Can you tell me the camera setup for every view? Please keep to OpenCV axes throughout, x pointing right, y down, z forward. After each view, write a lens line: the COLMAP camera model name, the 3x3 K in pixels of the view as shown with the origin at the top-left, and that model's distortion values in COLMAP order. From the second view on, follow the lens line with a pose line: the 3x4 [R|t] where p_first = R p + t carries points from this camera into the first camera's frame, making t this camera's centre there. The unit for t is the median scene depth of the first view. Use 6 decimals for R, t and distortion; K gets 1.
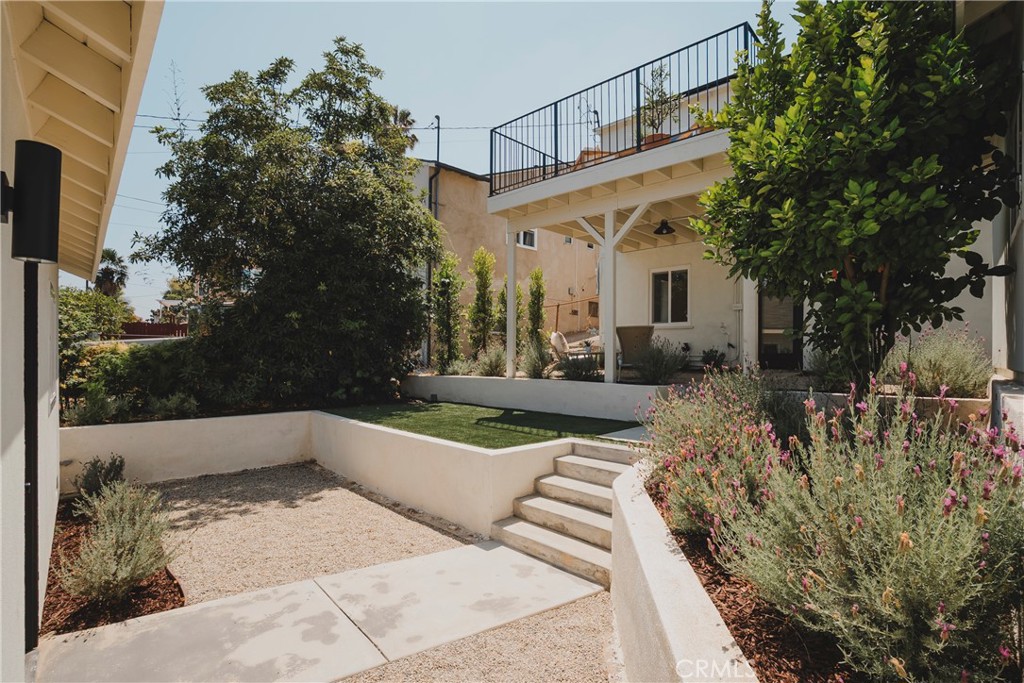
lens RADIAL K [[466.3, 0, 512.4], [0, 466.3, 342.7], [0, 0, 1]] dist [-0.016992, -0.000075]
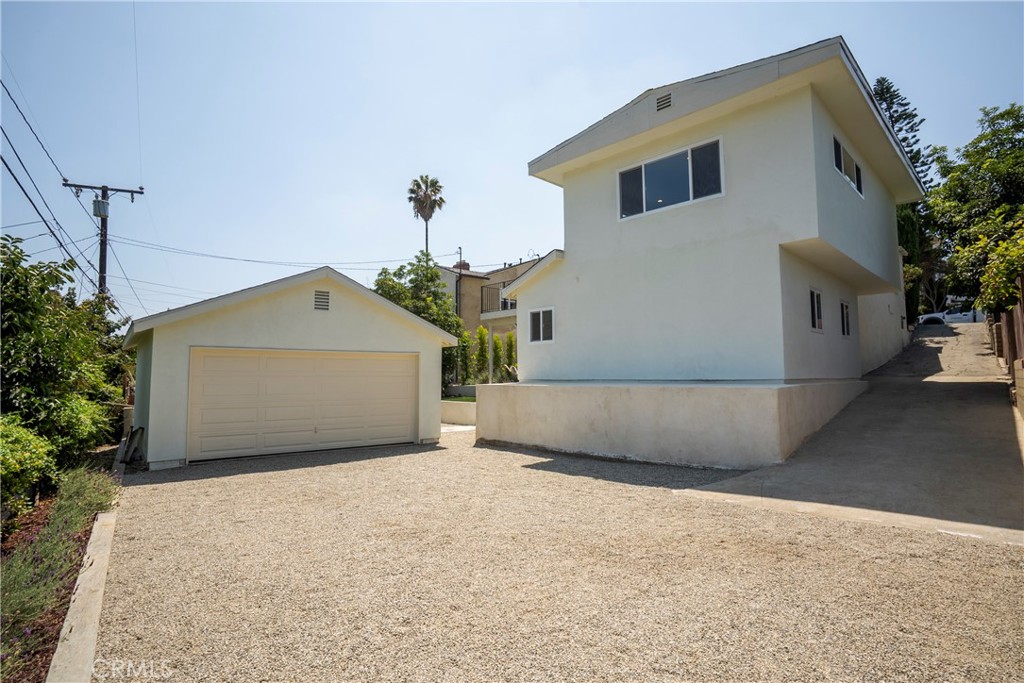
lens RADIAL K [[505.0, 0, 512.0], [0, 505.0, 341.5], [0, 0, 1]] dist [-0.000366, -0.000044]
pose [[0.998093, -0.013709, -0.060186, 0.239189], [0.011344, 0.999157, -0.039453, -0.044111], [0.060677, 0.038695, 0.997407, -1.458124]]
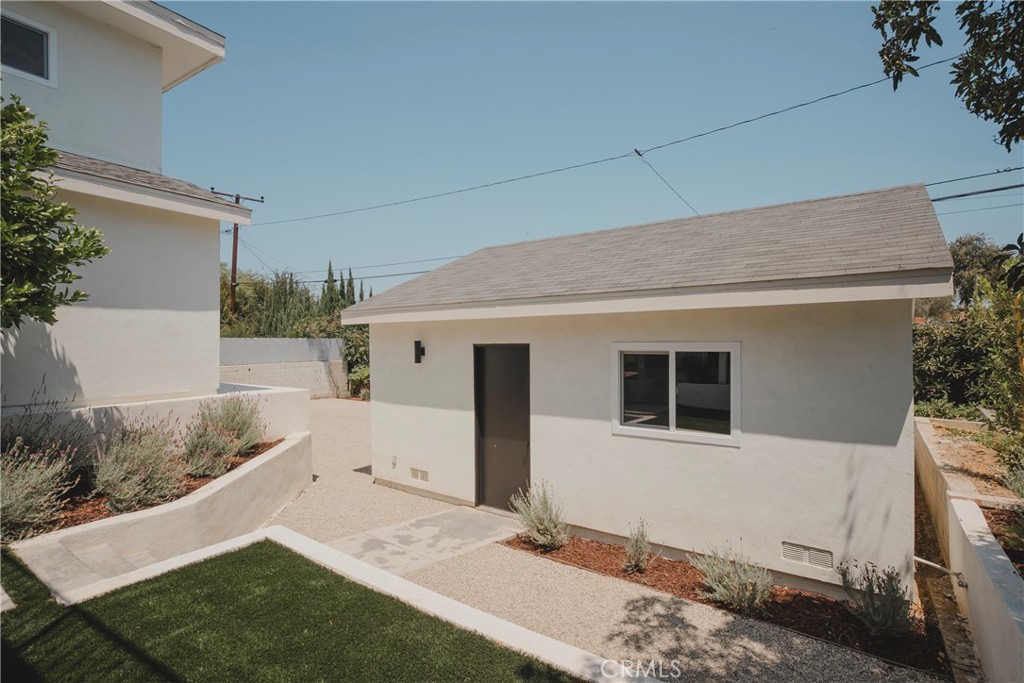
lens RADIAL K [[505.0, 0, 512.0], [0, 505.0, 341.5], [0, 0, 1]] dist [-0.000366, -0.000044]
pose [[-0.985777, 0.000353, -0.168058, -0.253886], [0.006233, 0.999387, -0.034461, -0.051928], [0.167942, -0.035018, -0.985175, 1.576534]]
